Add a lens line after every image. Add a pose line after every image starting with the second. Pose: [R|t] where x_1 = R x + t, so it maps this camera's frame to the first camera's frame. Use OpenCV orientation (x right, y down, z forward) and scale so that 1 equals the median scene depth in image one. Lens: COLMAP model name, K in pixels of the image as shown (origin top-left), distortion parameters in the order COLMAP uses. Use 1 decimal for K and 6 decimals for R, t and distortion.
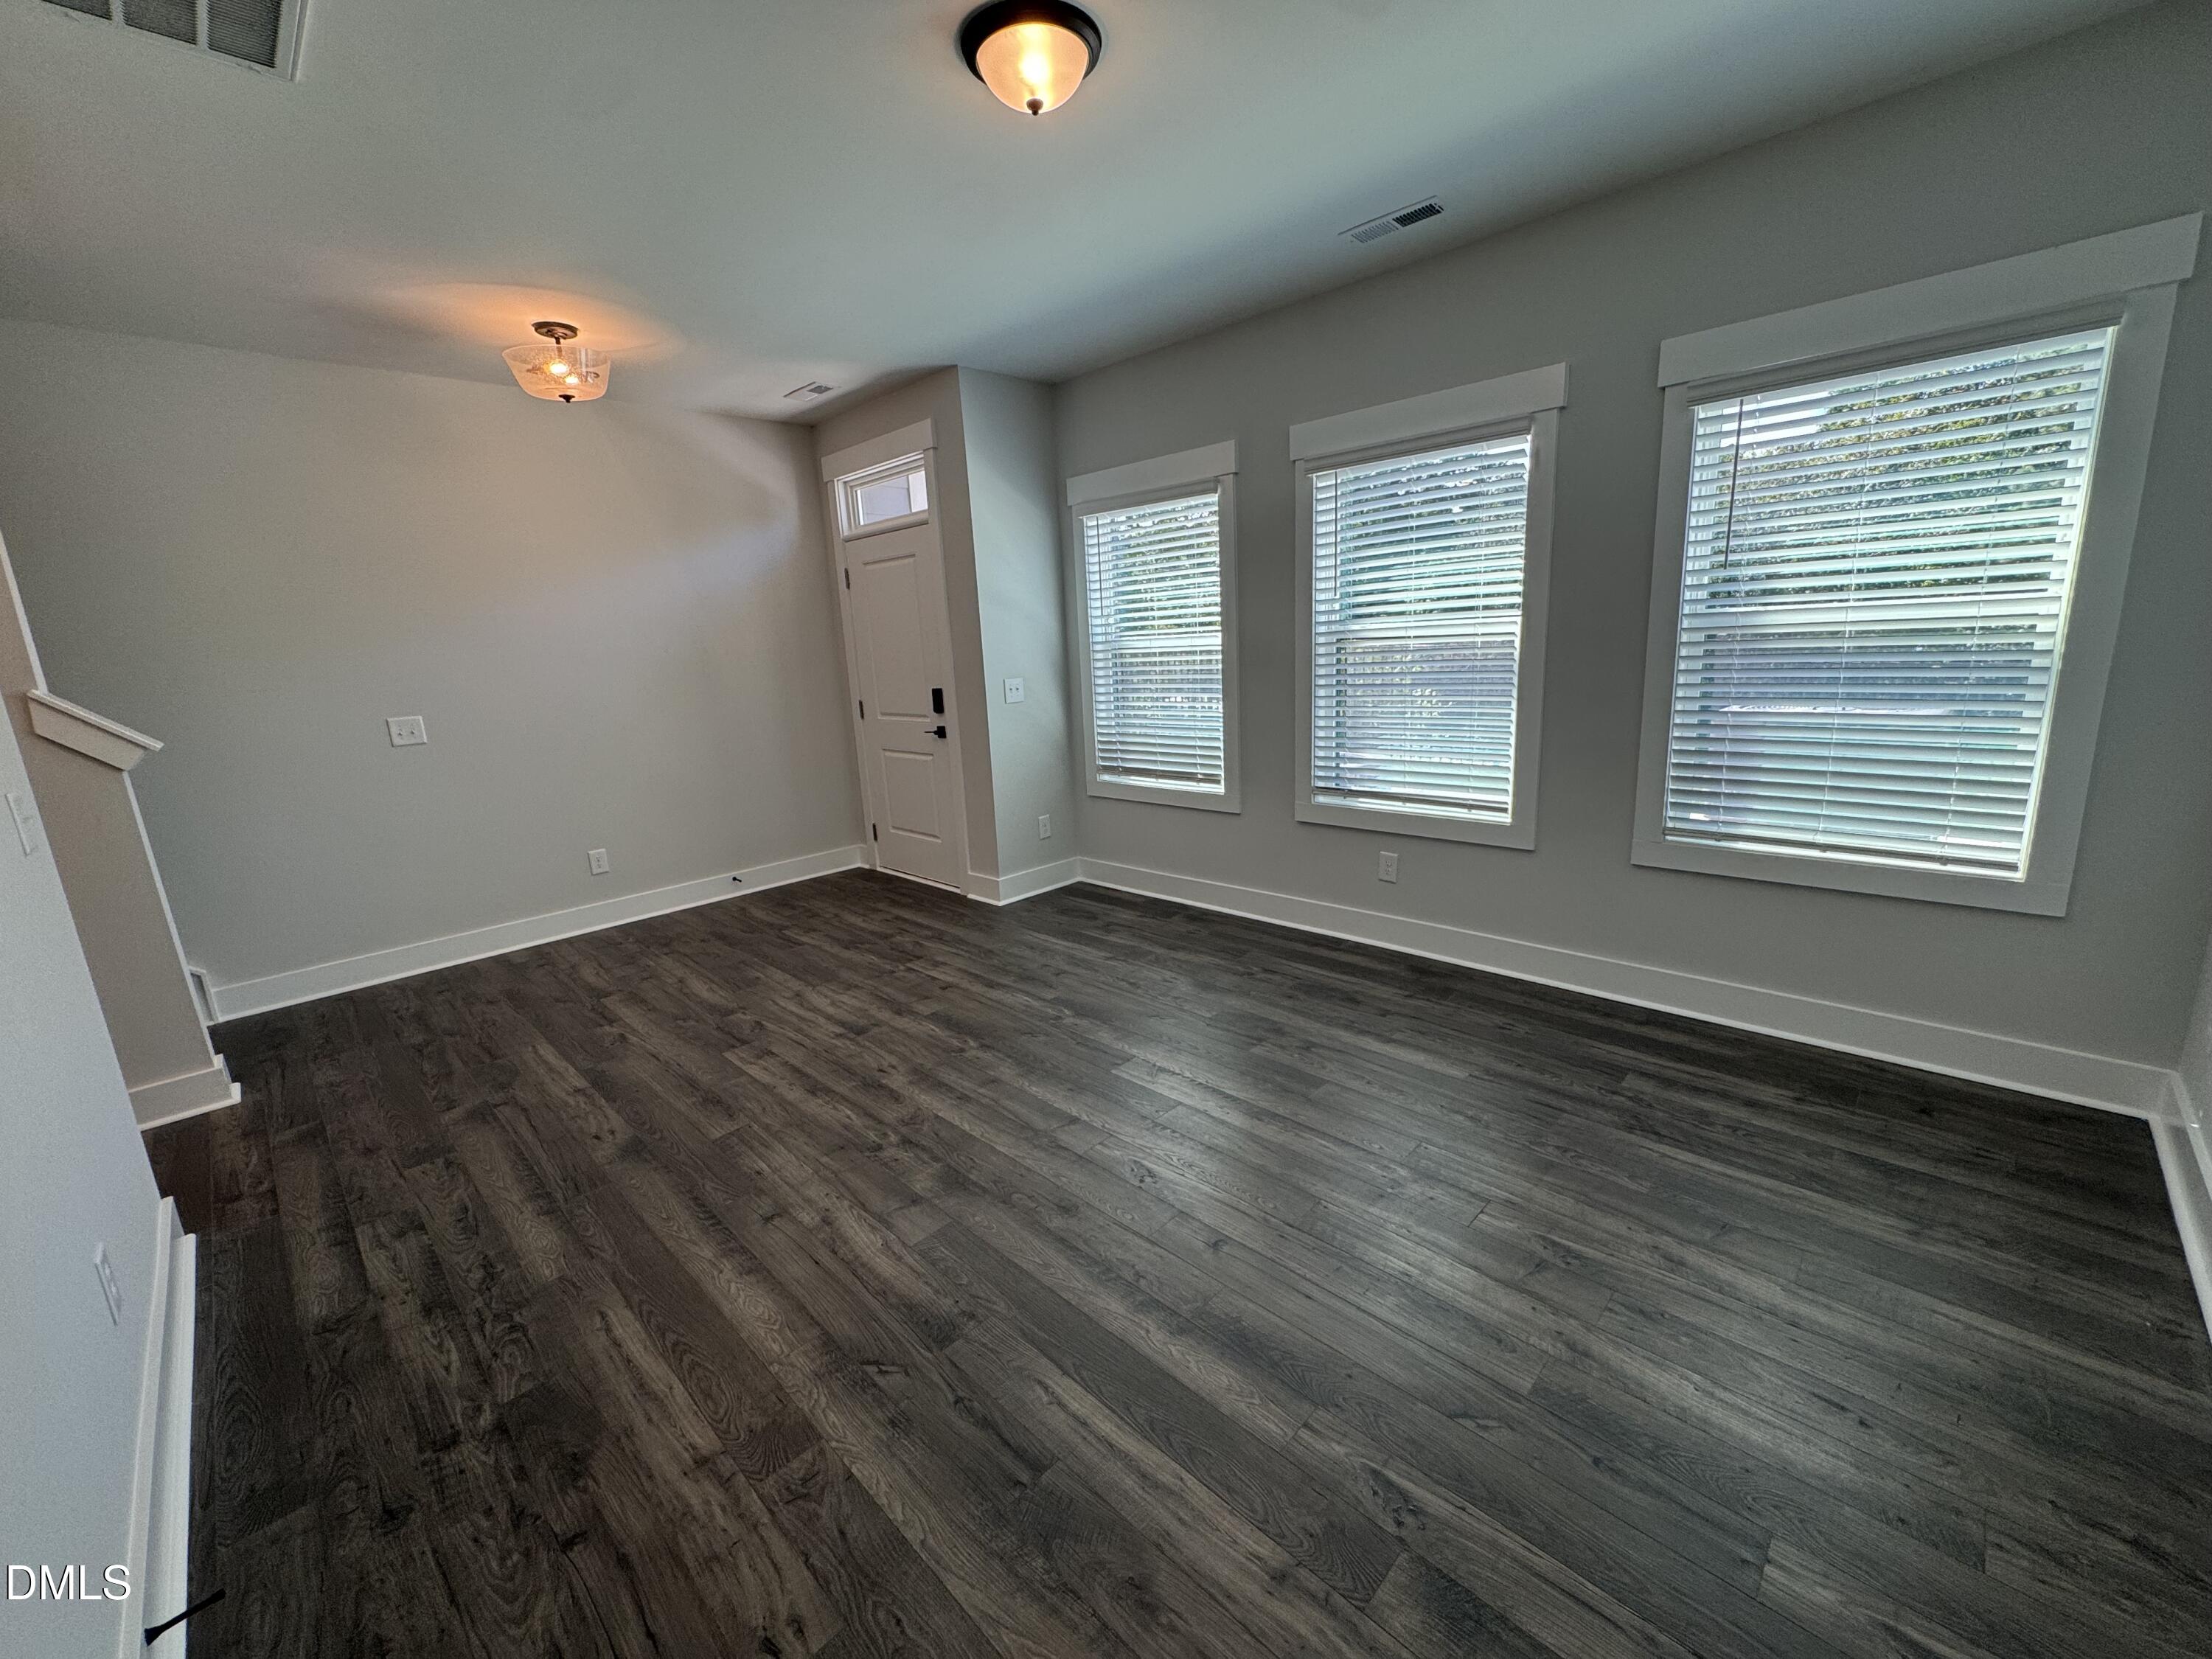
lens RADIAL K [[885.9, 0, 1120.0], [0, 885.9, 827.0], [0, 0, 1]] dist [-0.003113, 0.000921]
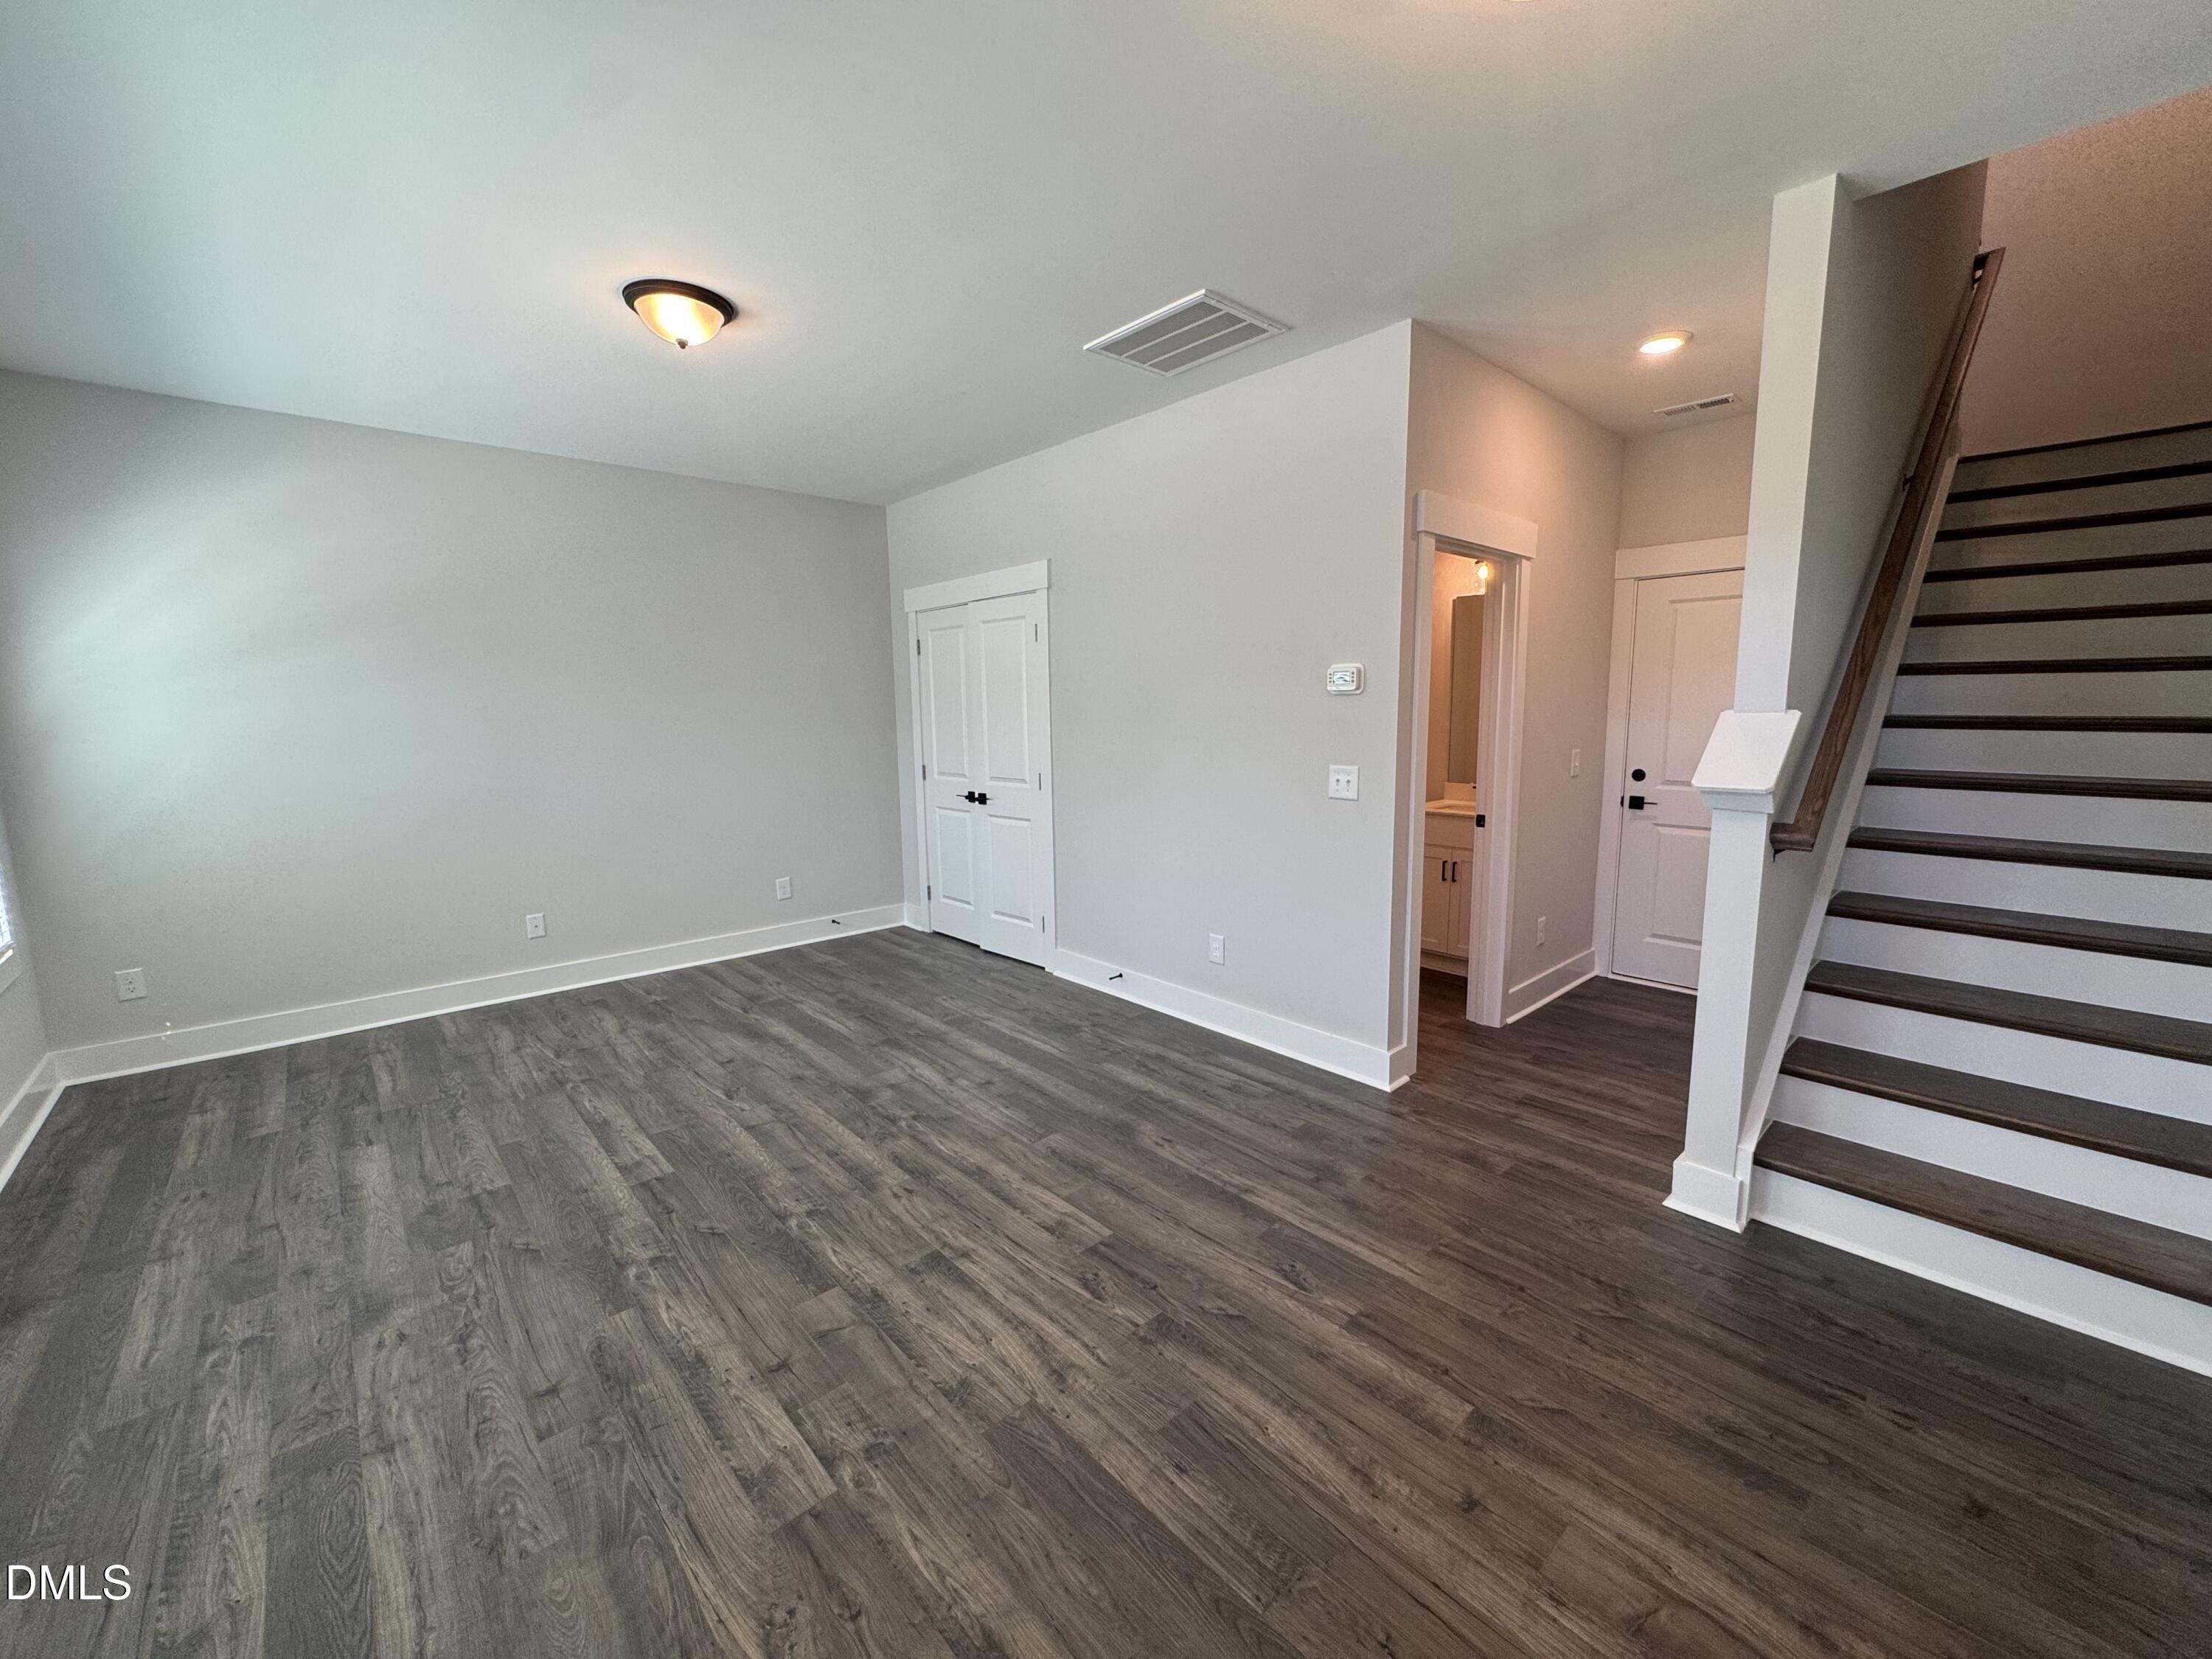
lens RADIAL K [[885.9, 0, 1118.8], [0, 885.9, 827.6], [0, 0, 1]] dist [-0.003113, 0.000921]
pose [[-0.996456, 0.054179, 0.064337, -0.550122], [0.073086, 0.936317, 0.343467, -0.351684], [-0.041630, 0.346952, -0.936958, 1.680264]]
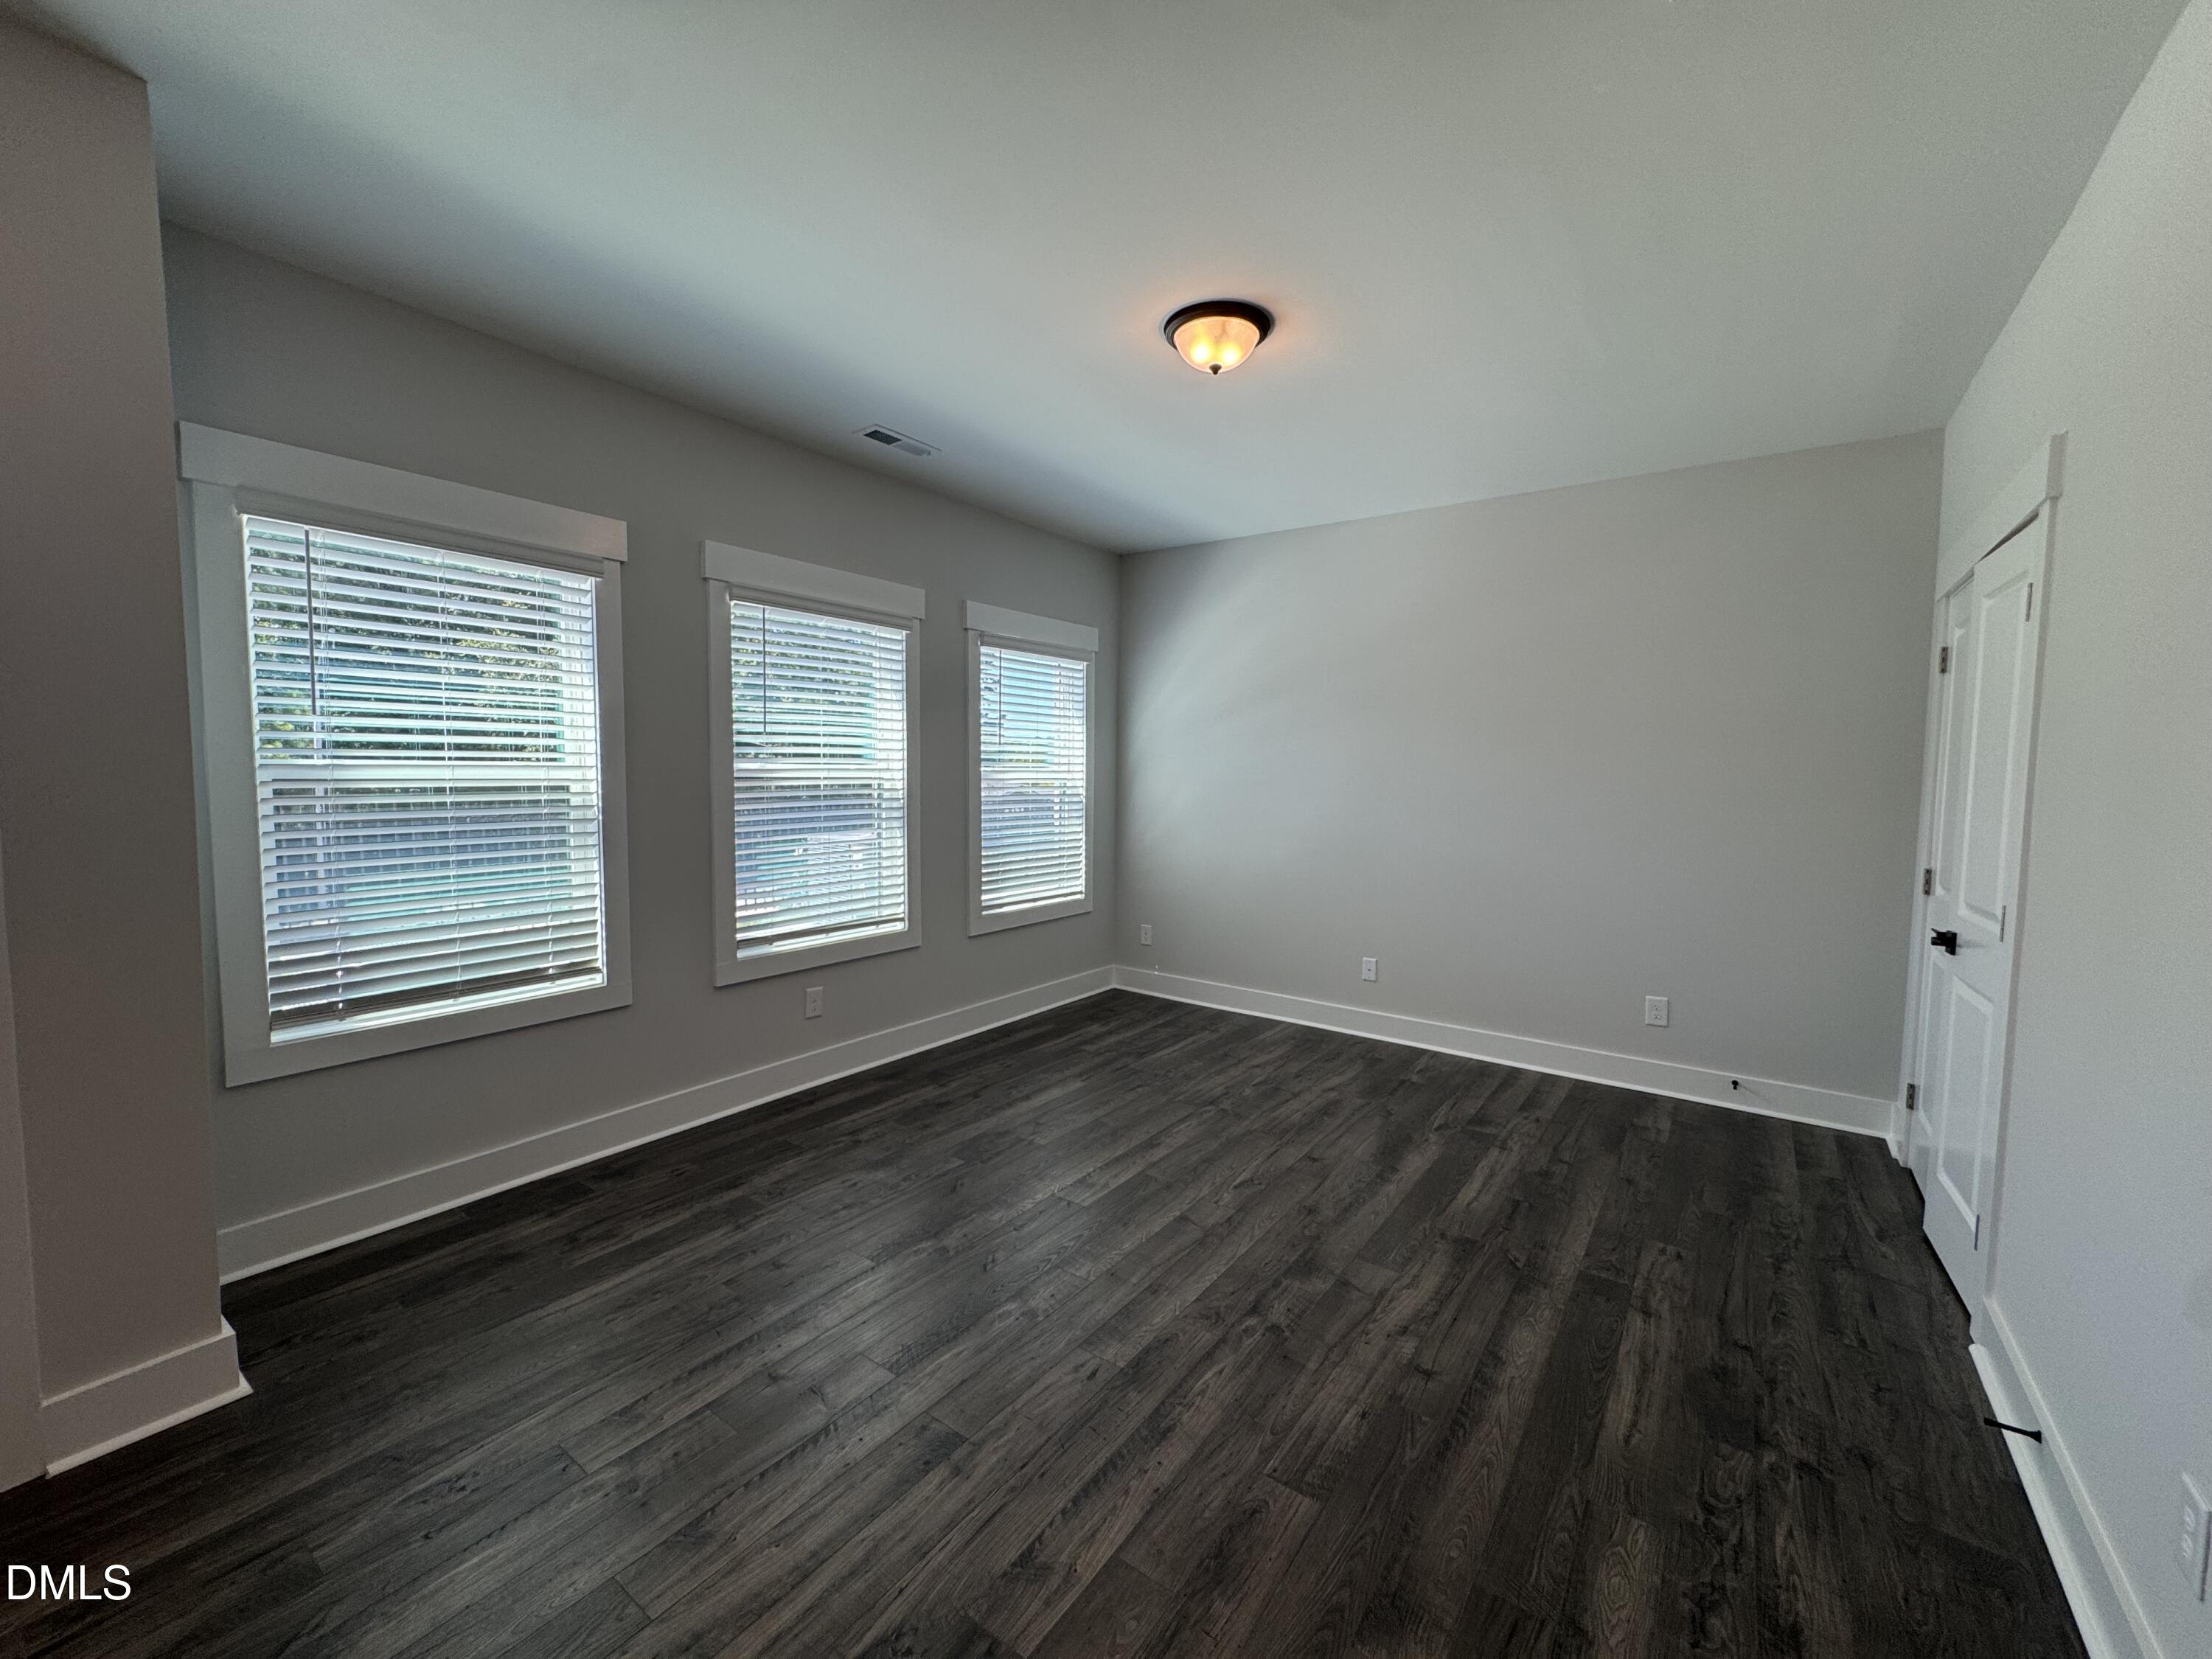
lens RADIAL K [[885.9, 0, 1095.2], [0, 885.9, 826.8], [0, 0, 1]] dist [-0.003113, 0.000921]
pose [[-0.137155, -0.015712, 0.990425, -0.922688], [0.203939, 0.978005, 0.043757, -0.161739], [-0.969328, 0.207988, -0.130934, 0.989652]]
